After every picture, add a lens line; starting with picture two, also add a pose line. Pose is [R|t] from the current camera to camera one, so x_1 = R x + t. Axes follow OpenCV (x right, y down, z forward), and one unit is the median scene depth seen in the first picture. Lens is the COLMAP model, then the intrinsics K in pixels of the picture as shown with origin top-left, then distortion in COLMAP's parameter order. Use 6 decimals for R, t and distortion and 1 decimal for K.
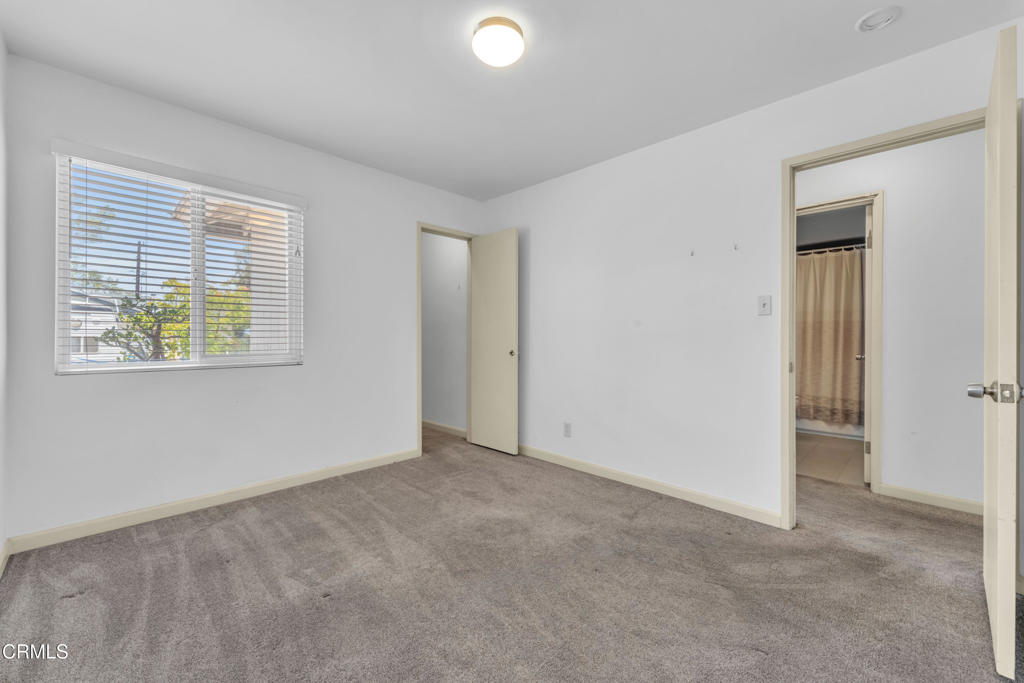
lens RADIAL K [[415.0, 0, 512.6], [0, 415.0, 338.8], [0, 0, 1]] dist [0.001087, 0.000142]
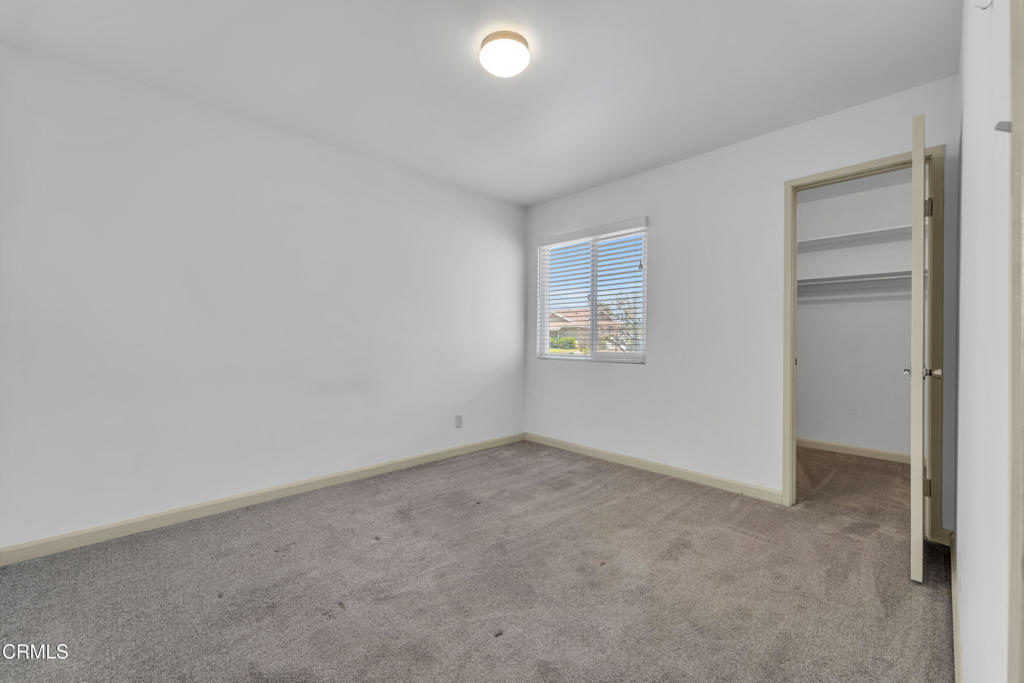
lens RADIAL K [[415.0, 0, 512.6], [0, 415.0, 338.8], [0, 0, 1]] dist [0.001087, 0.000142]
pose [[-0.028423, -0.003041, -0.999591, 1.001926], [-0.012483, 0.999918, -0.002687, 0.003414], [0.999518, 0.012402, -0.028458, 1.056579]]
